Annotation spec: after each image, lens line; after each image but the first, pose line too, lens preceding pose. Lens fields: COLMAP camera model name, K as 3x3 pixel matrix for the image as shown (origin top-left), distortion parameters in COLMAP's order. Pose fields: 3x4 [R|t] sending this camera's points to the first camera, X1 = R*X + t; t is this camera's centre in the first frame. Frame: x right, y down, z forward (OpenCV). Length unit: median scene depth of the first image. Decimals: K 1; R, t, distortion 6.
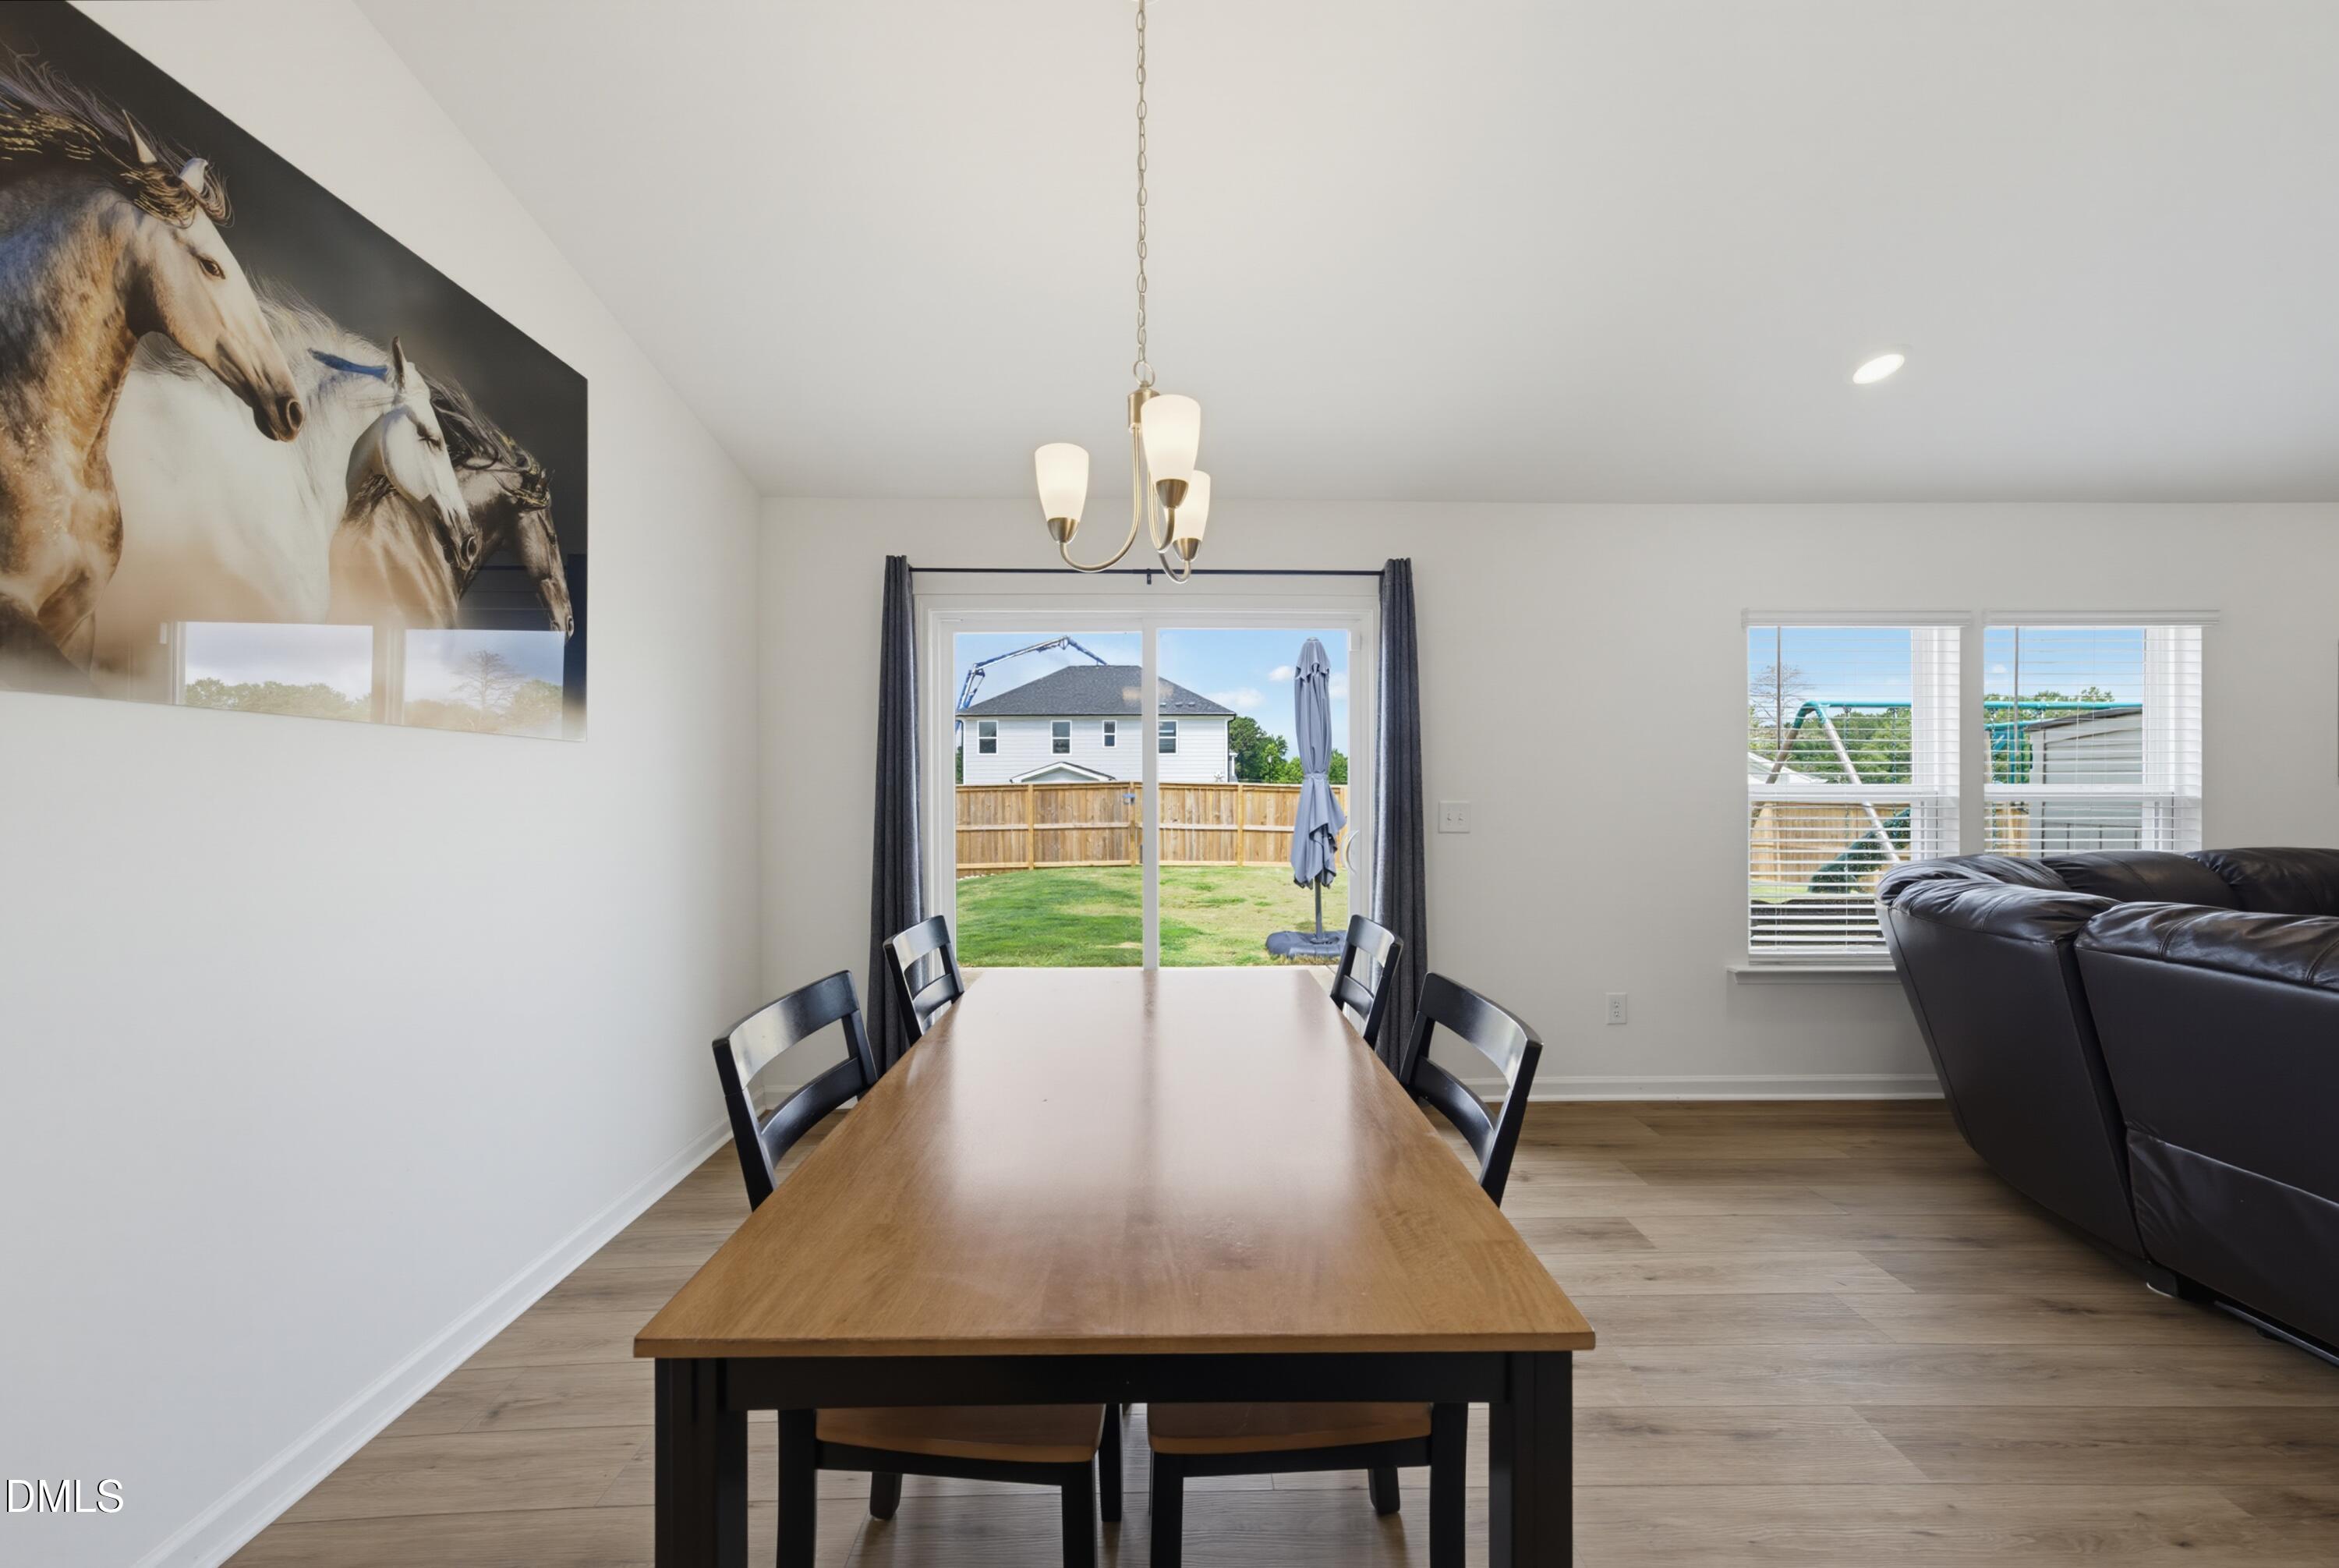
lens RADIAL K [[804.0, 0, 1182.3], [0, 804.0, 778.8], [0, 0, 1]] dist [0.000119, 0.004270]
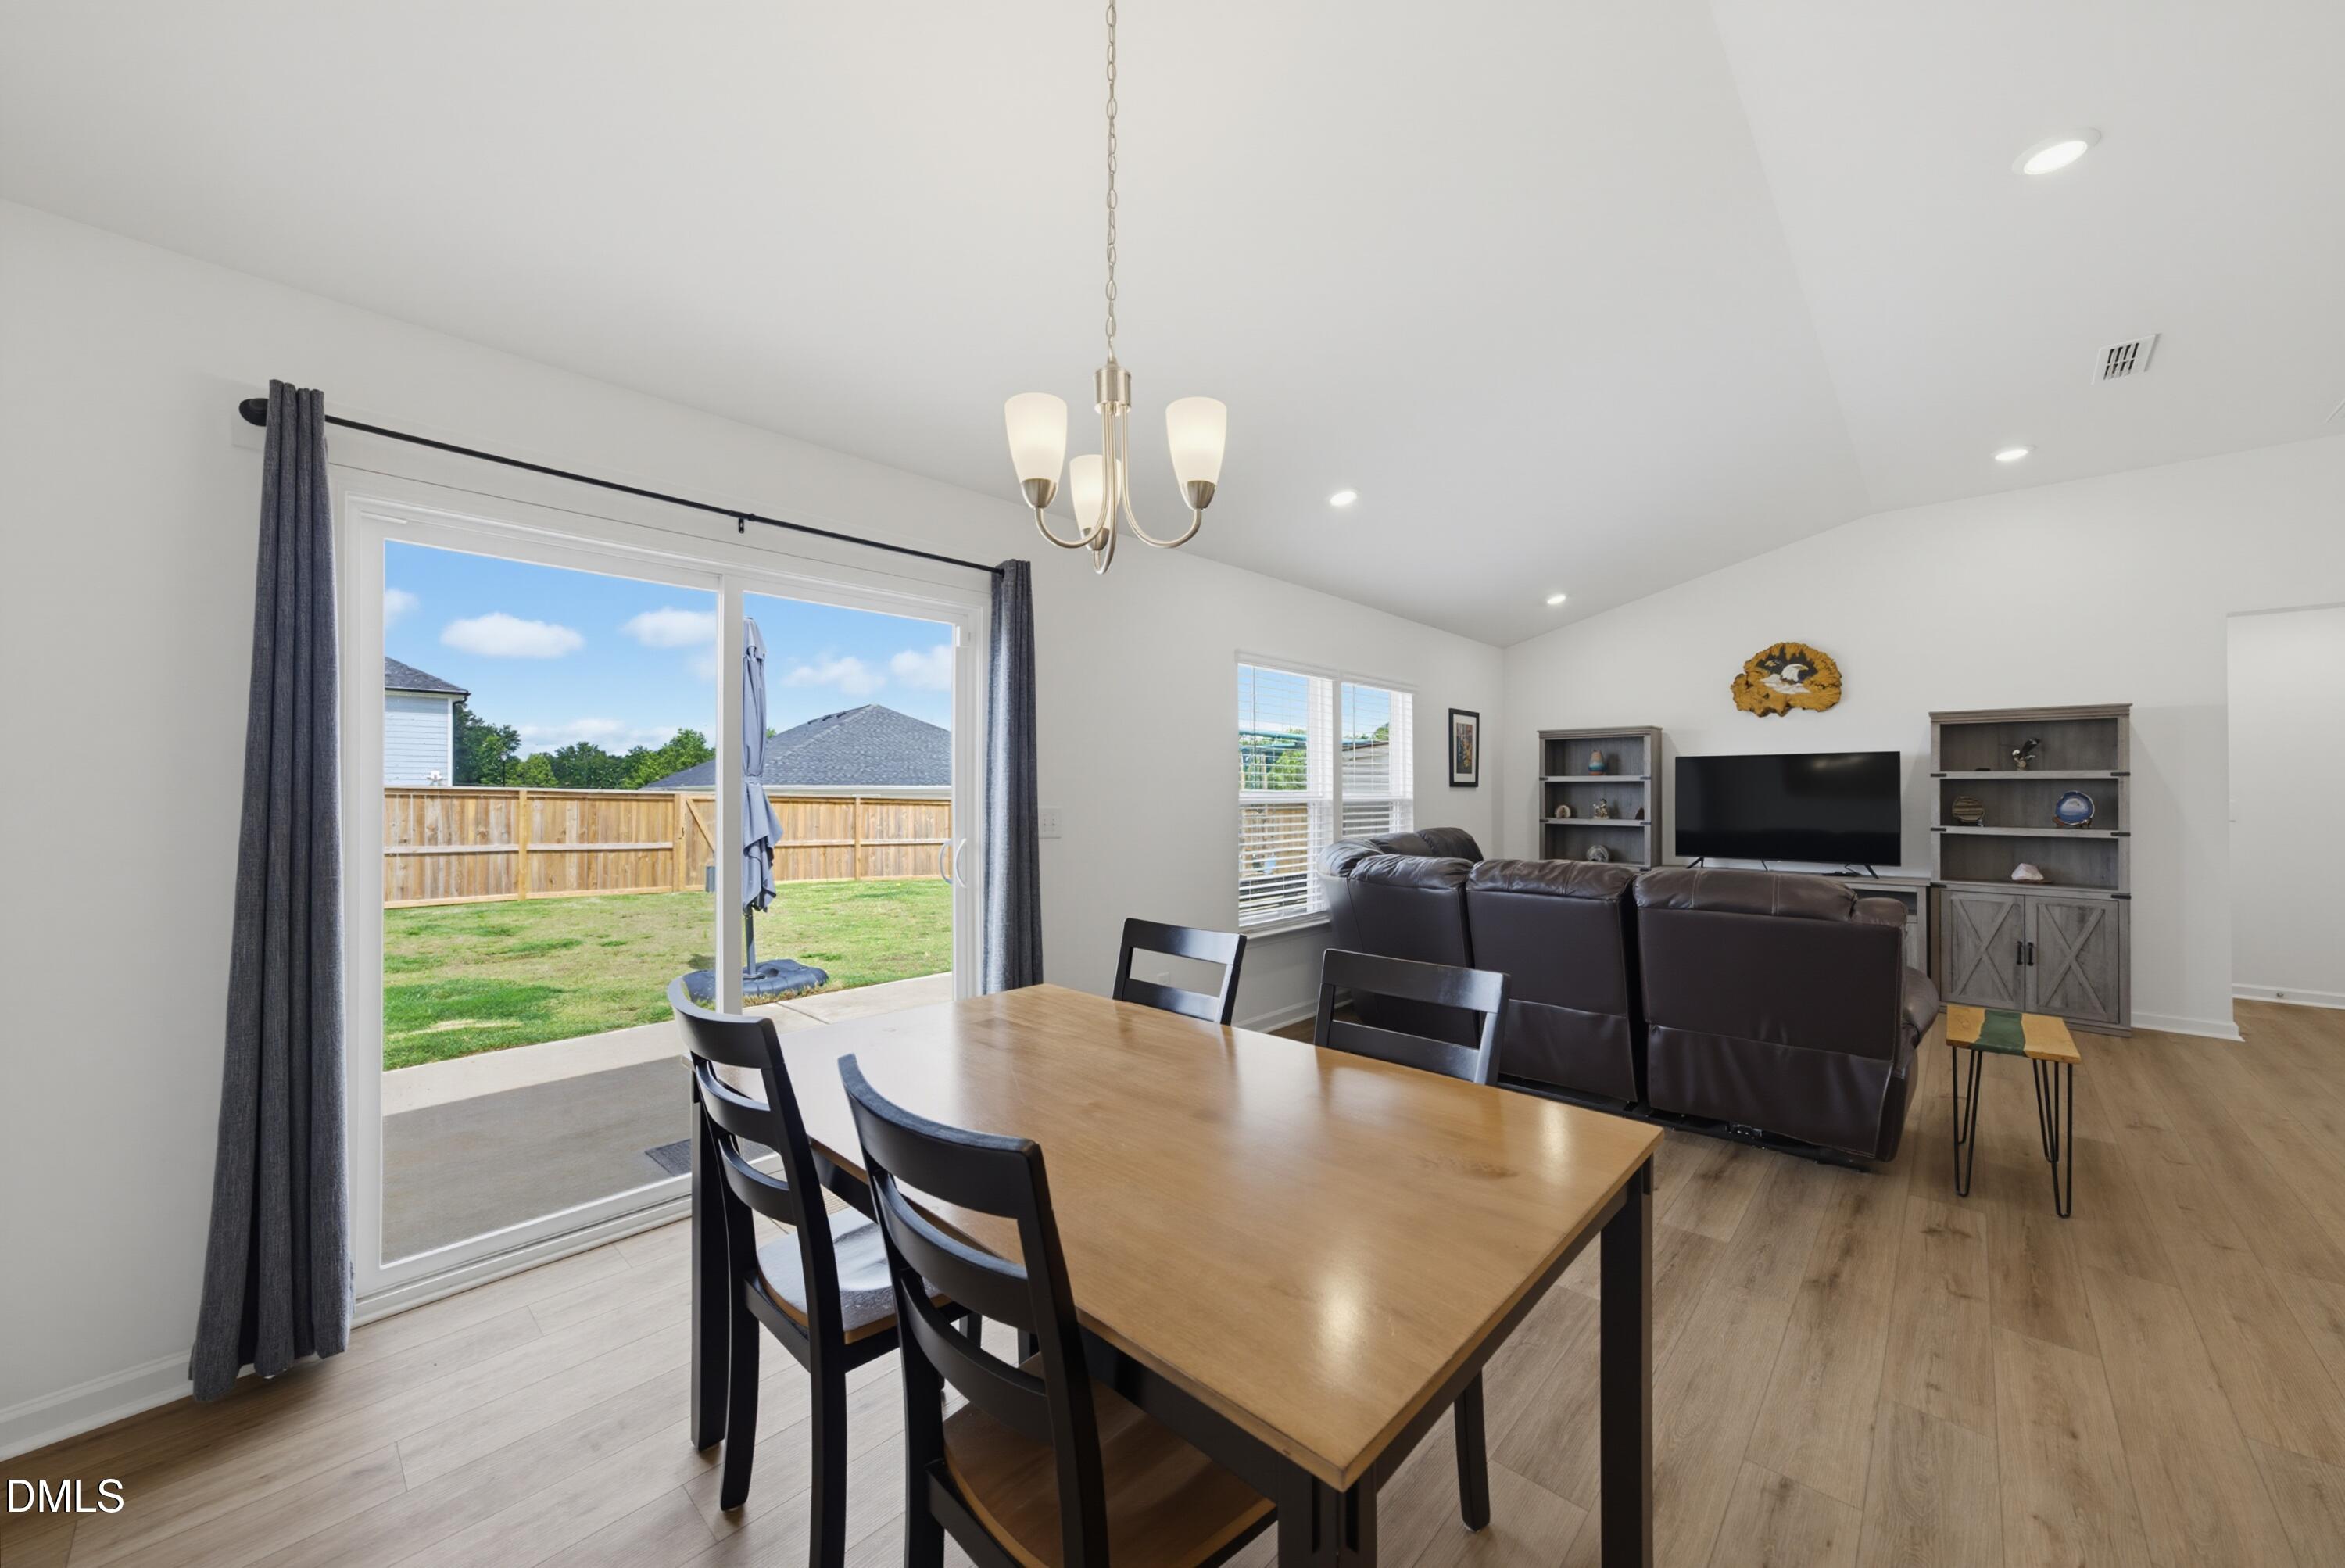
lens RADIAL K [[851.0, 0, 1173.9], [0, 851.0, 788.7], [0, 0, 1]] dist [0.002469, -0.000152]
pose [[0.699405, 0.002895, 0.714720, -0.422383], [-0.007134, 0.999970, 0.002930, 0.000296], [-0.714690, -0.007149, 0.699405, 0.158753]]
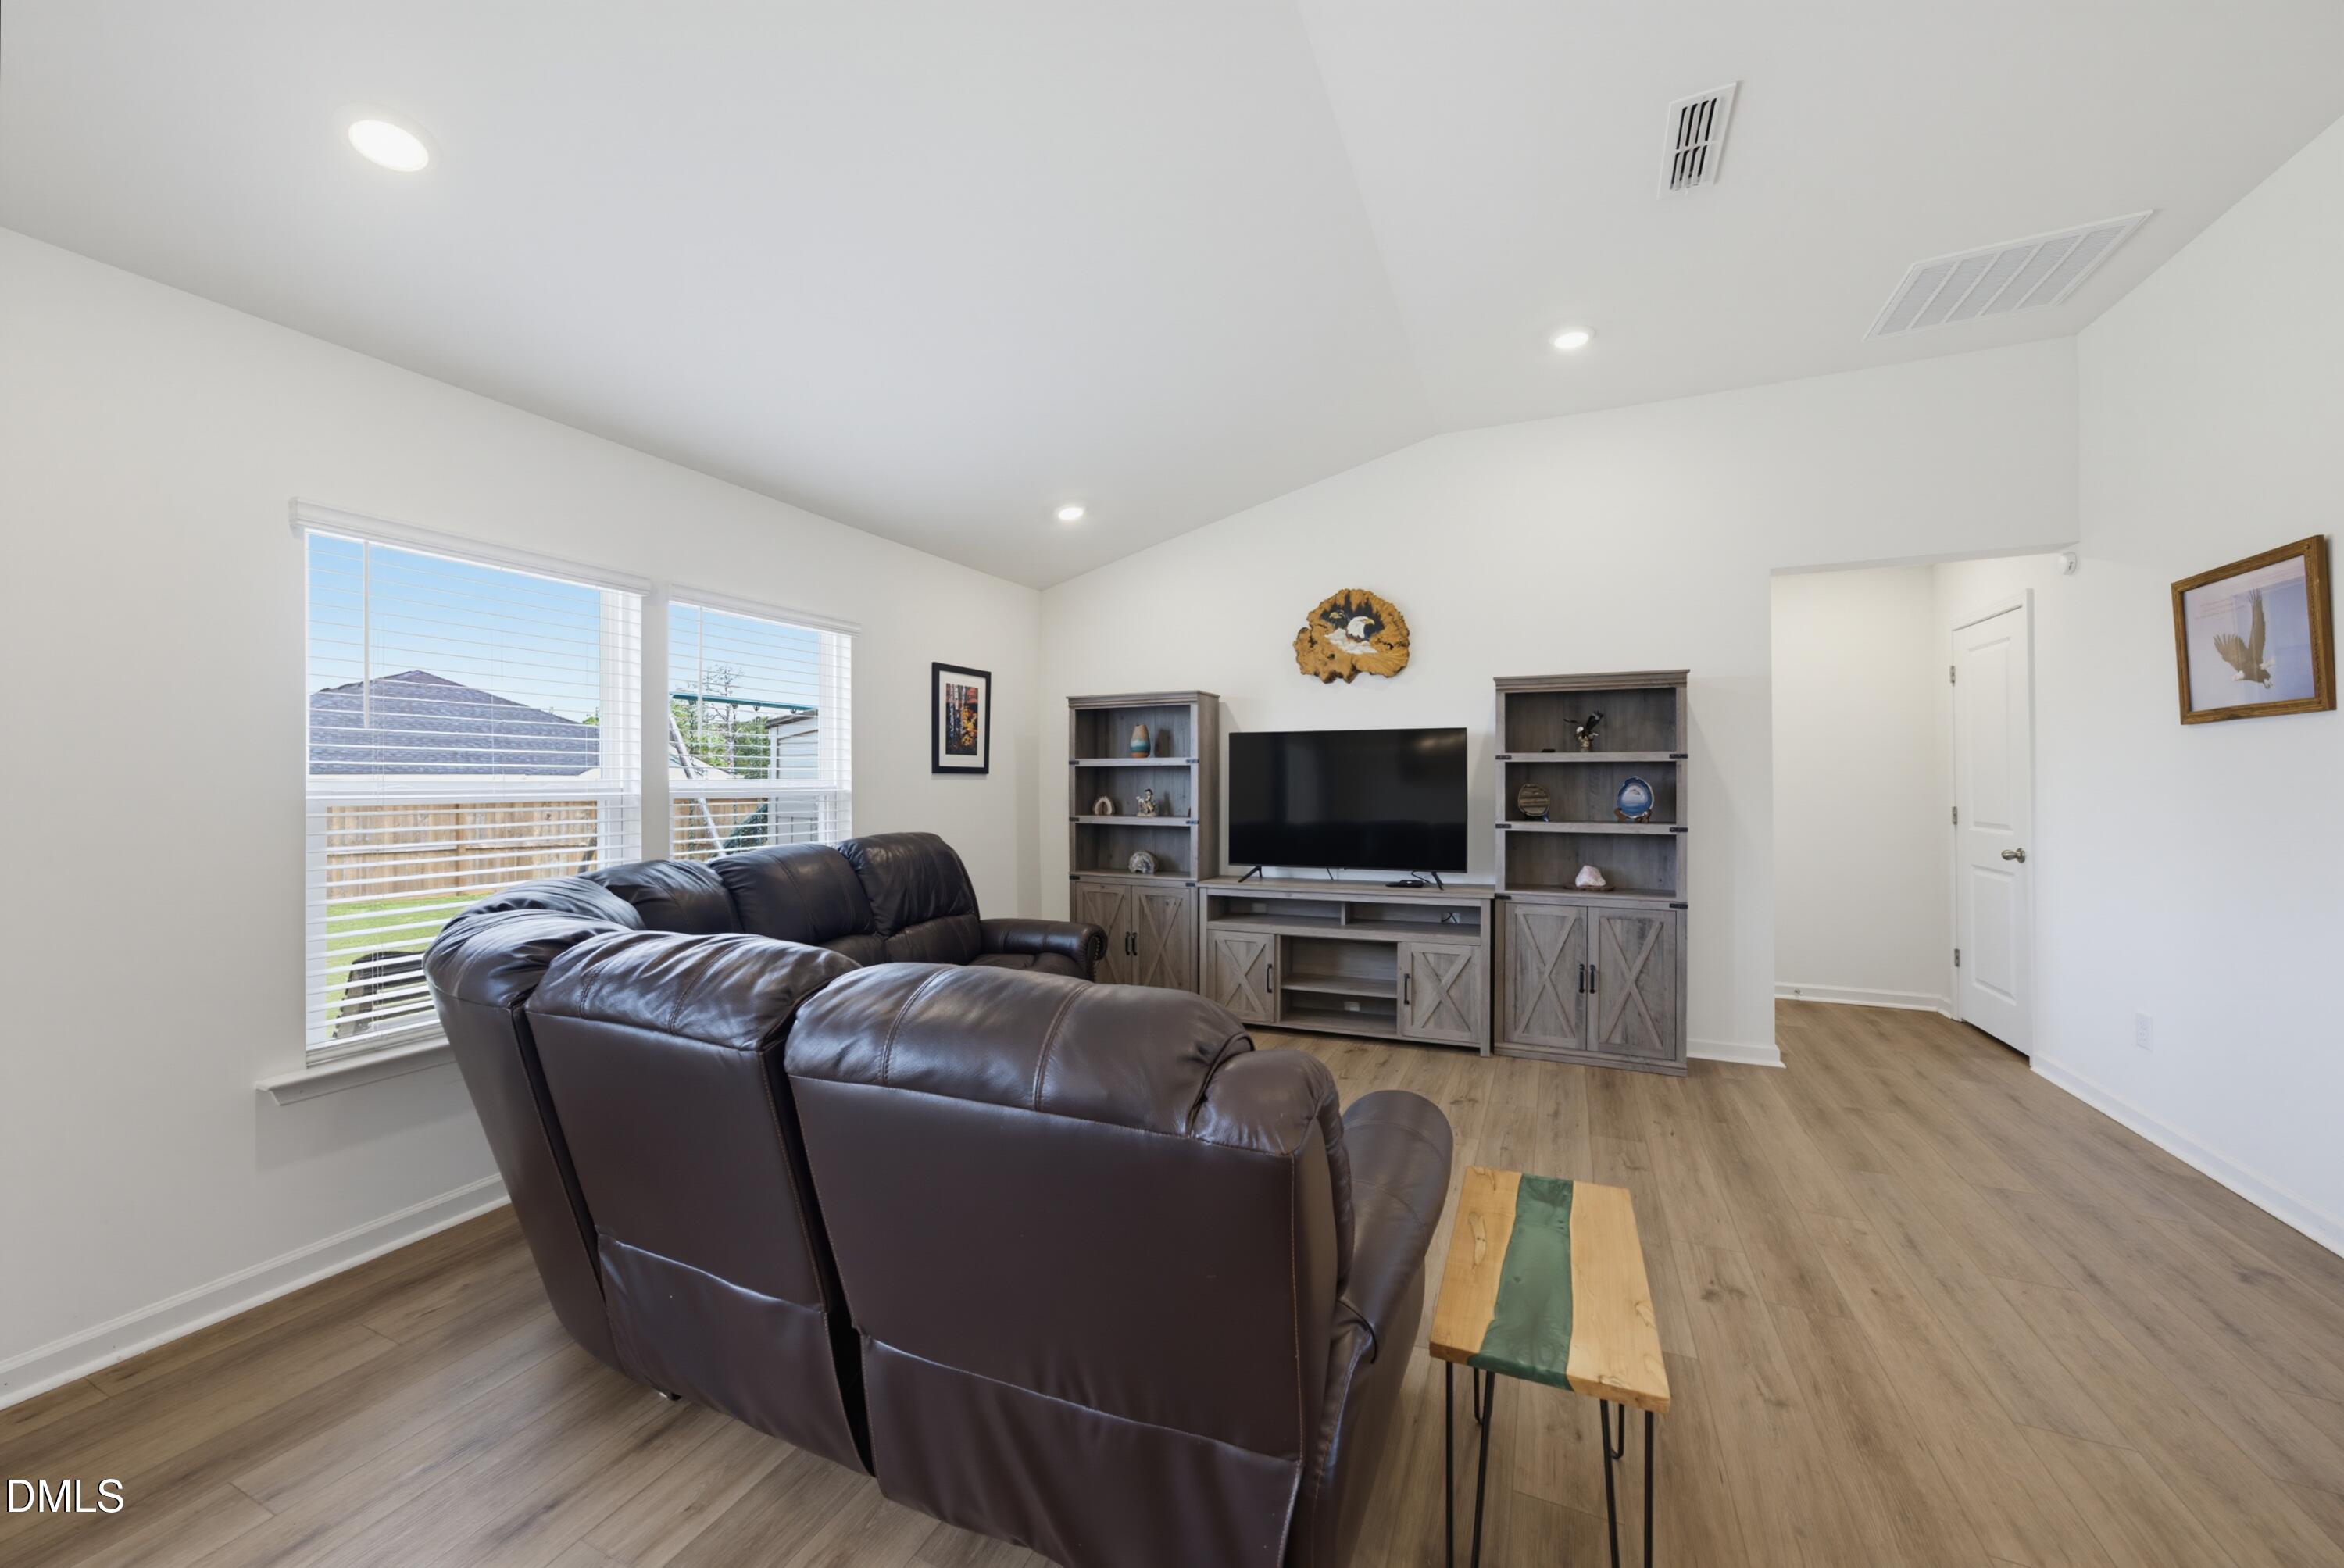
lens RADIAL K [[860.2, 0, 1164.8], [0, 860.2, 784.4], [0, 0, 1]] dist [-0.053142, 0.033674]
pose [[0.442349, -0.004123, 0.896834, 0.511734], [-0.005622, 0.999957, 0.007370, 0.003579], [-0.896825, -0.008303, 0.442307, 0.139667]]
